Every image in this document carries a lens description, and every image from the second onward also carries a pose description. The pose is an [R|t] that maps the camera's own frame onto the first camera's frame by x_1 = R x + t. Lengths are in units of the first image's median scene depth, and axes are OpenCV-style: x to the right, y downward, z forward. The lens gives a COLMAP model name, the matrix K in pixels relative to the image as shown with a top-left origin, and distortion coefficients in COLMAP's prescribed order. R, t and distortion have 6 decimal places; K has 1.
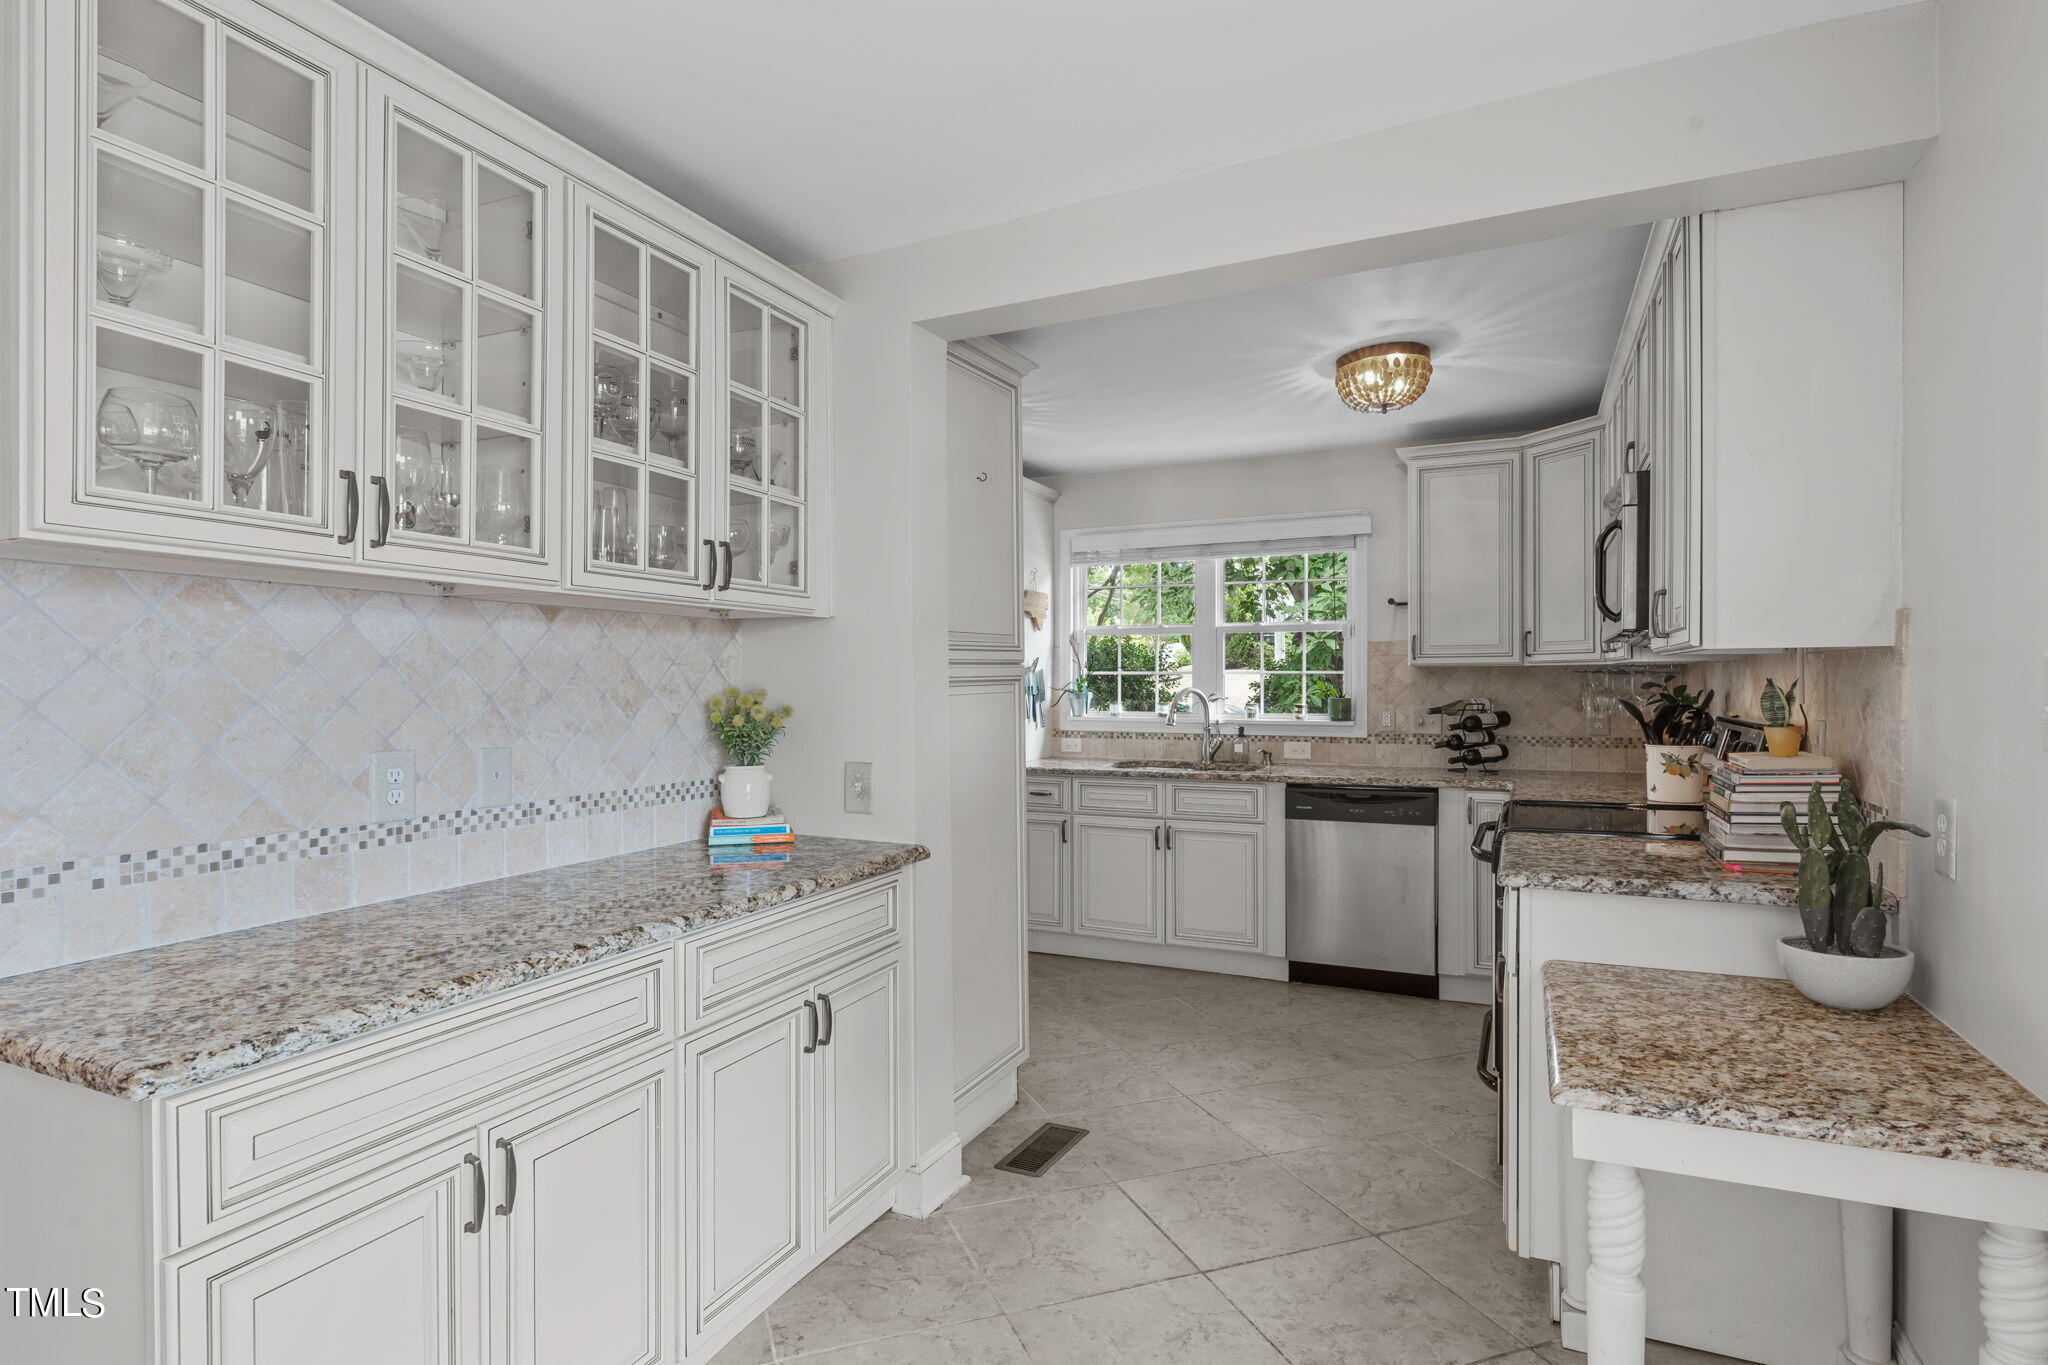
lens RADIAL K [[1037.9, 0, 1016.1], [0, 1037.9, 688.5], [0, 0, 1]] dist [0.004275, 0.000185]
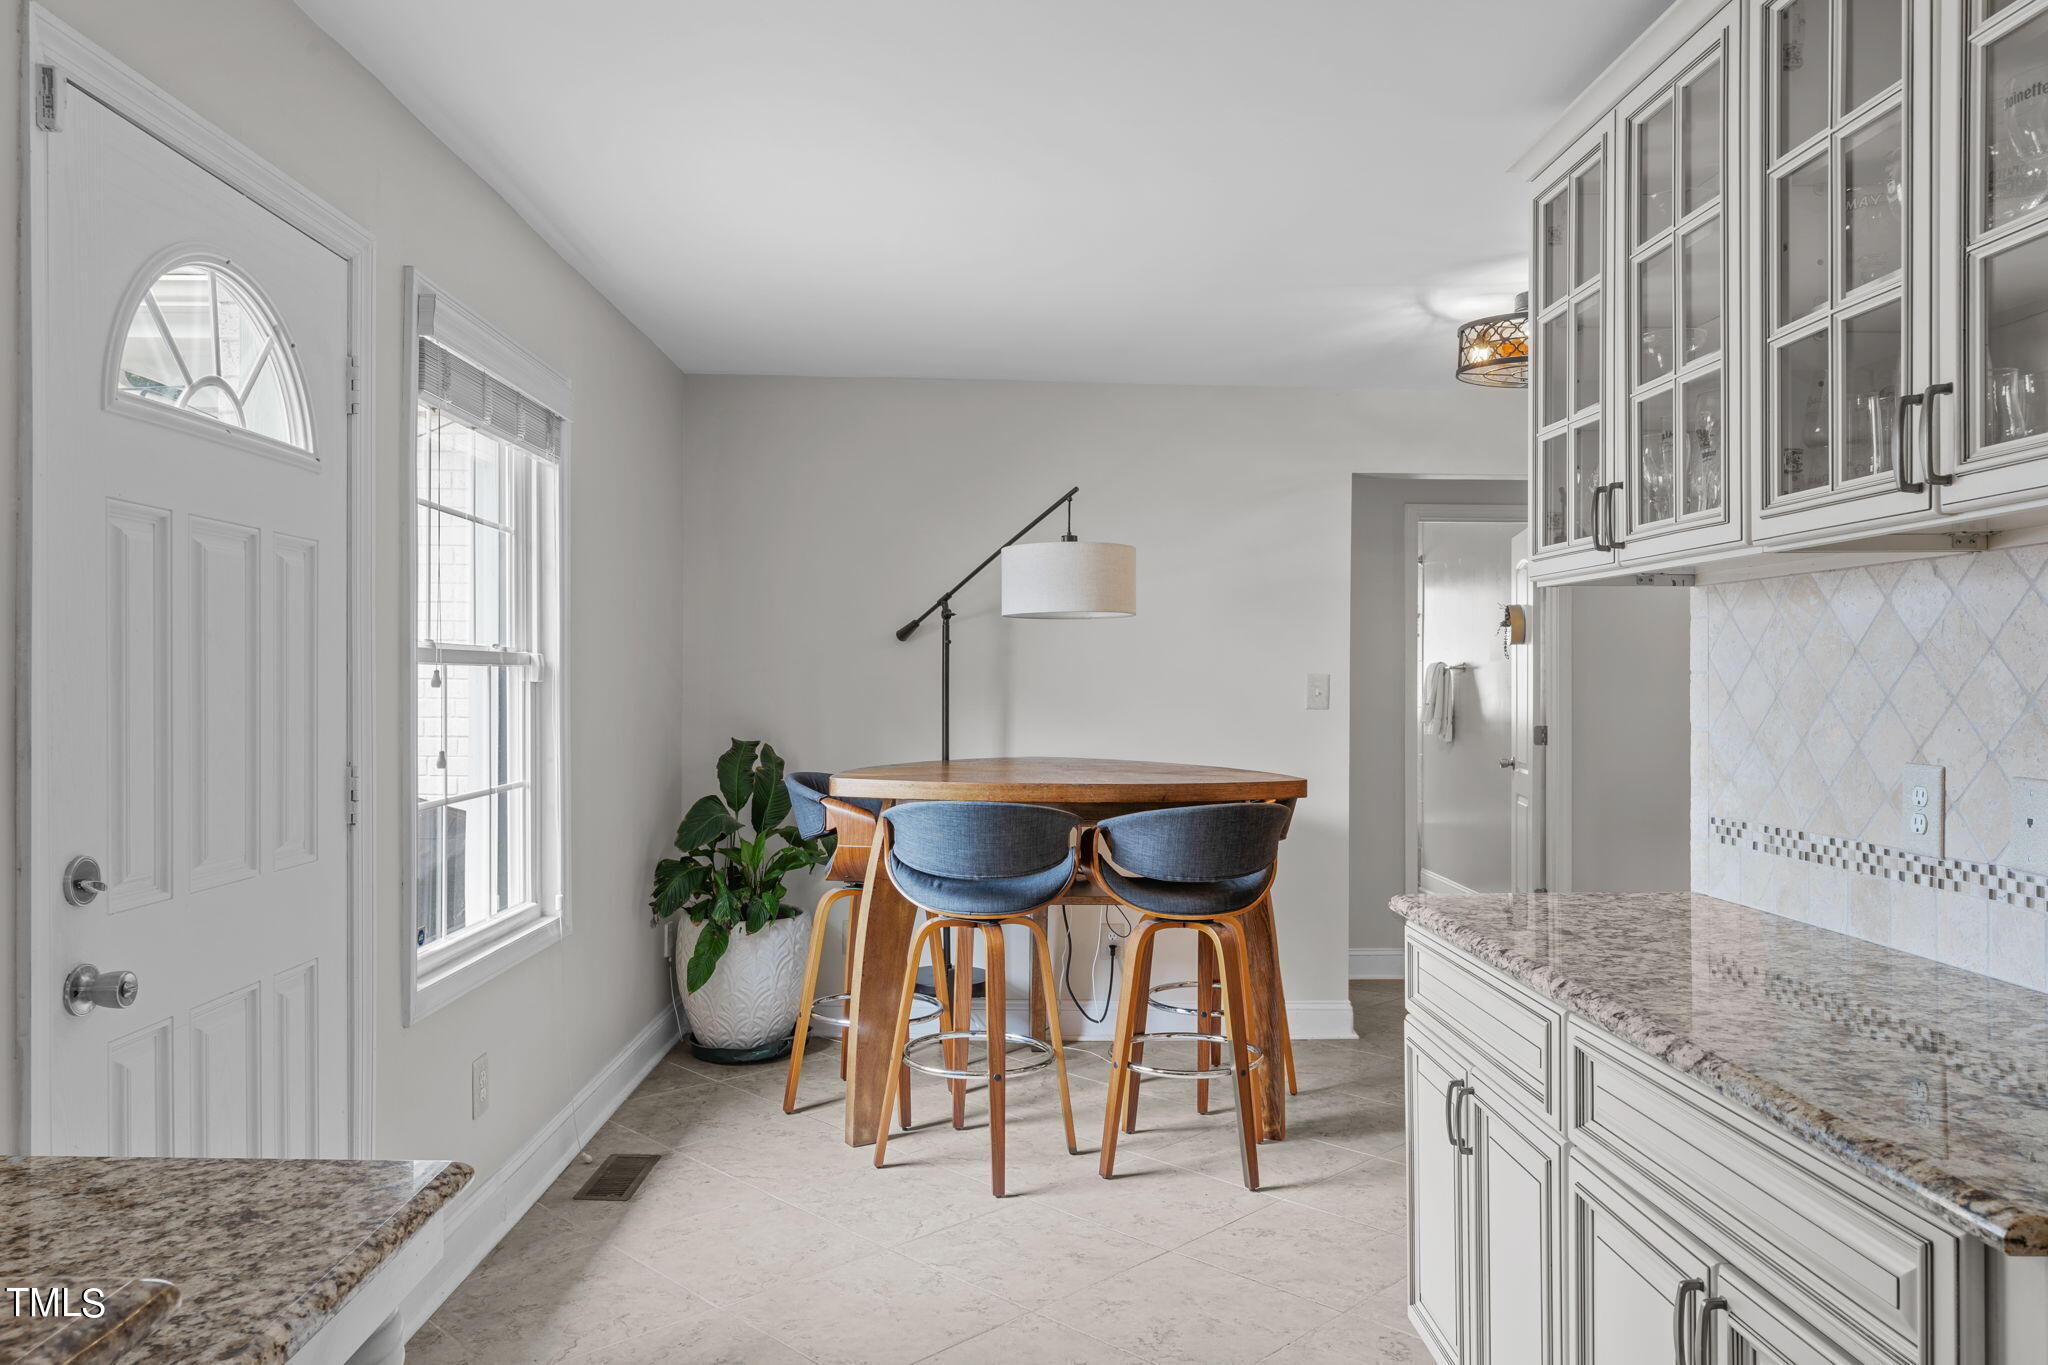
lens RADIAL K [[1384.3, 0, 1012.6], [0, 1384.3, 683.3], [0, 0, 1]] dist [-0.010794, 0.008167]
pose [[-0.891721, -0.000858, -0.452586, 0.449882], [-0.004876, 0.999958, 0.007711, -0.004671], [0.452560, 0.009083, -0.891688, 1.546224]]
